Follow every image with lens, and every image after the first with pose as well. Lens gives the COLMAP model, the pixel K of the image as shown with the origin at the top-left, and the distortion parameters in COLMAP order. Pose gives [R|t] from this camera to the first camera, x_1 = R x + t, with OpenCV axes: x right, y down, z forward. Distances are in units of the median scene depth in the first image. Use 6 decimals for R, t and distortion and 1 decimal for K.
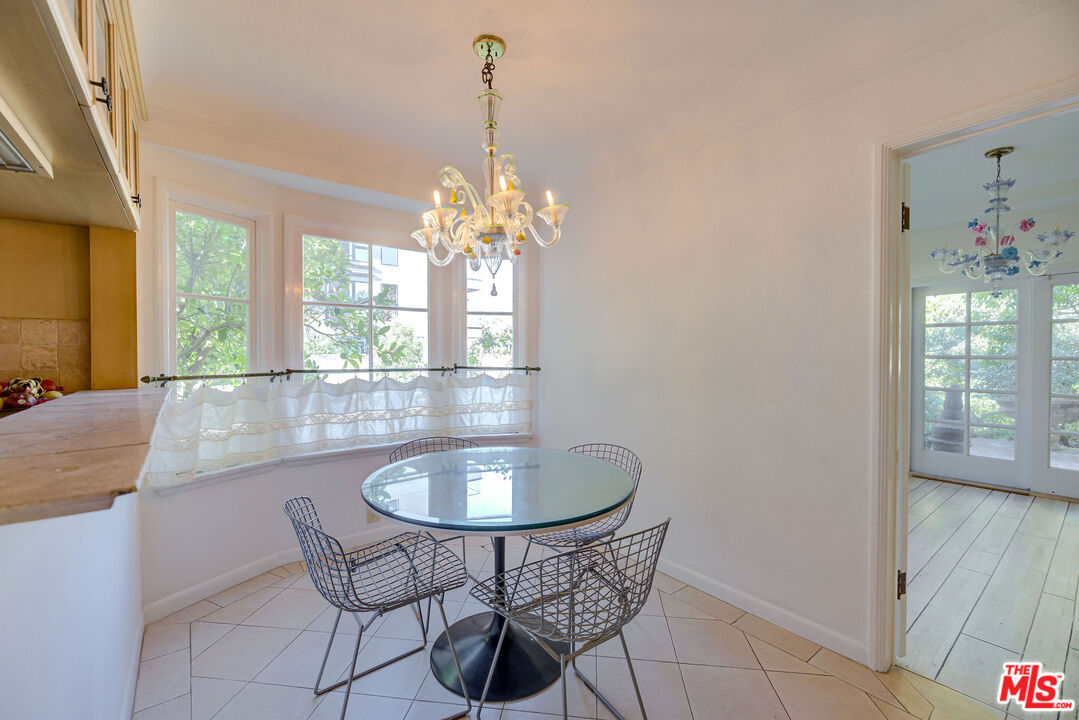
lens RADIAL K [[452.6, 0, 531.9], [0, 452.6, 359.6], [0, 0, 1]] dist [-0.003074, 0.001891]
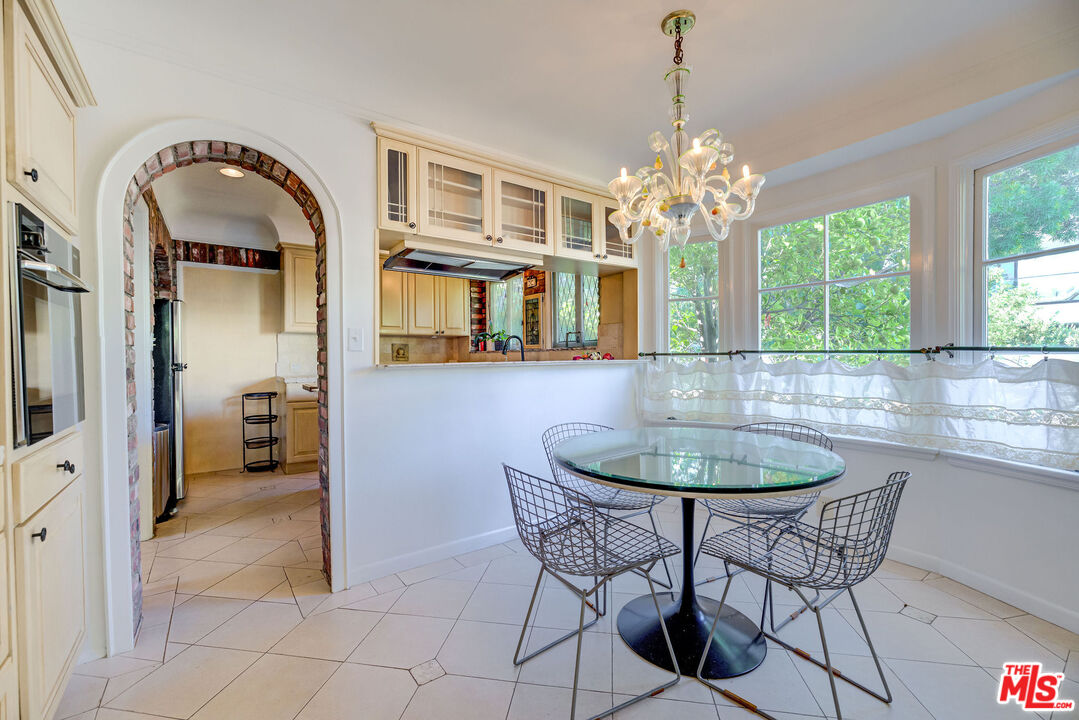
lens RADIAL K [[452.6, 0, 539.0], [0, 452.6, 357.2], [0, 0, 1]] dist [-0.003074, 0.001891]
pose [[-0.023472, 0.001464, -0.999723, 0.577392], [-0.007352, 0.999972, 0.001637, 0.037516], [0.999697, 0.007389, -0.023461, 0.450358]]
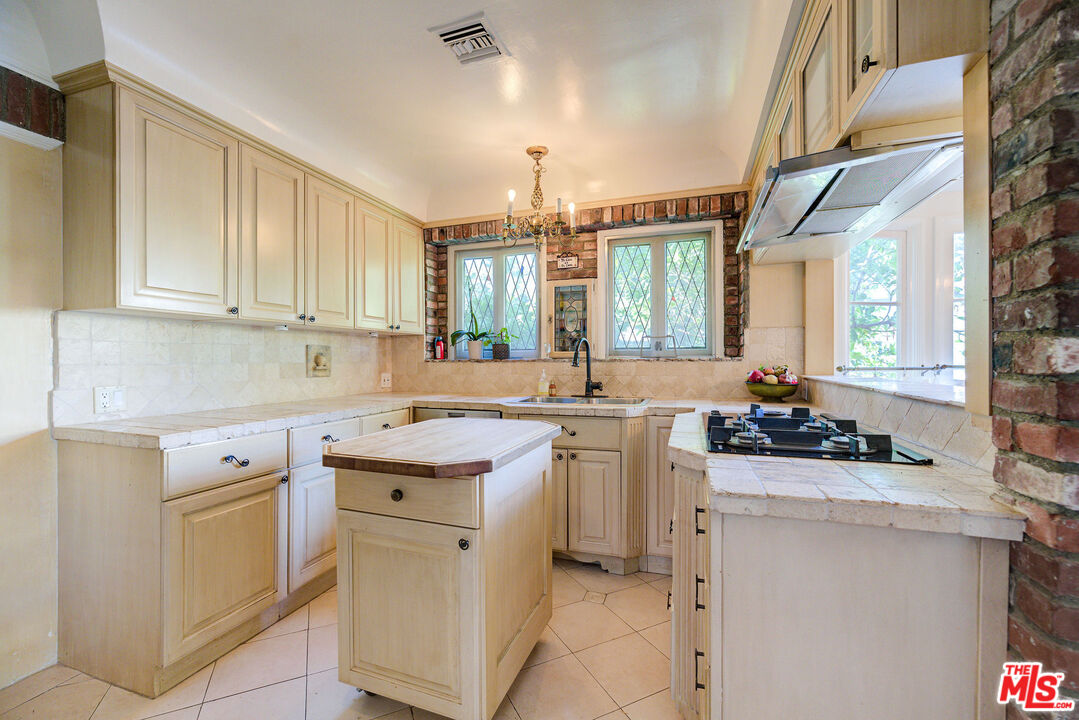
lens RADIAL K [[452.6, 0, 538.2], [0, 452.6, 359.1], [0, 0, 1]] dist [-0.003074, 0.001891]
pose [[0.559920, 0.000682, -0.828546, -0.170564], [-0.009399, 0.999941, -0.005528, 0.021245], [0.828493, 0.010882, 0.559893, -0.329861]]
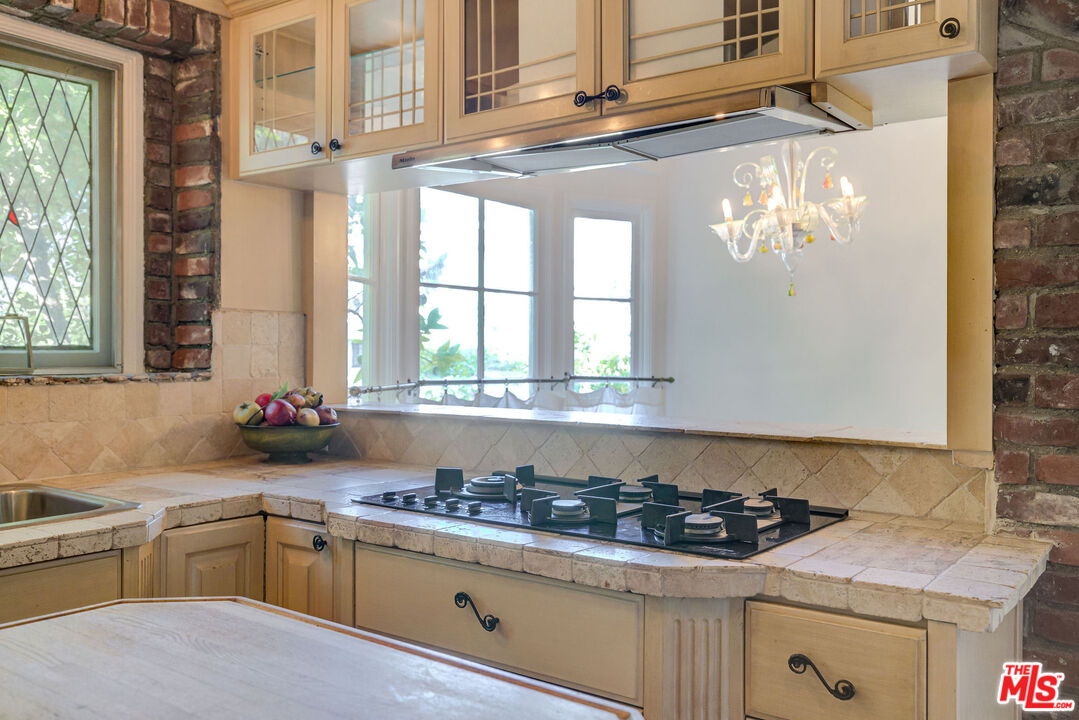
lens RADIAL K [[948.9, 0, 534.3], [0, 948.9, 355.5], [0, 0, 1]] dist [0.014621, 0.016280]
pose [[0.963798, 0.005642, 0.266573, -0.679059], [-0.002383, 0.999918, -0.012544, 0.002197], [-0.266622, 0.011455, 0.963733, -0.421014]]
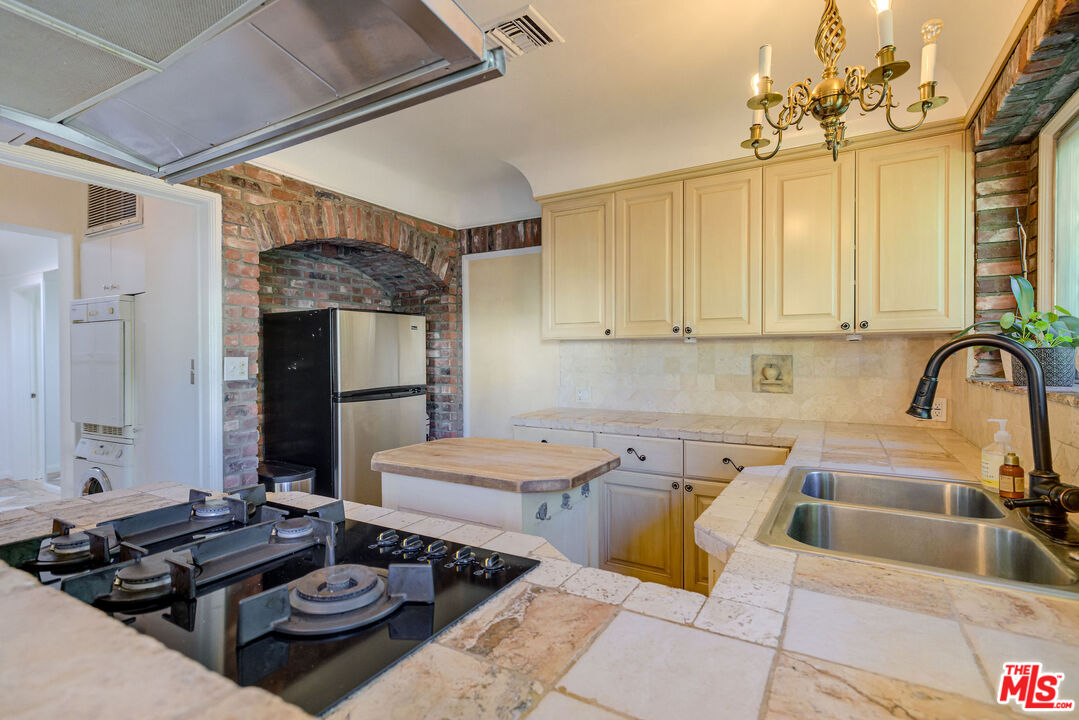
lens RADIAL K [[514.6, 0, 536.5], [0, 514.6, 358.5], [0, 0, 1]] dist [0.002371, 0.000236]
pose [[-0.923733, 0.010850, -0.382884, -0.512438], [0.002065, 0.999725, 0.023348, -0.027279], [0.383032, 0.020776, -0.923501, 0.551203]]
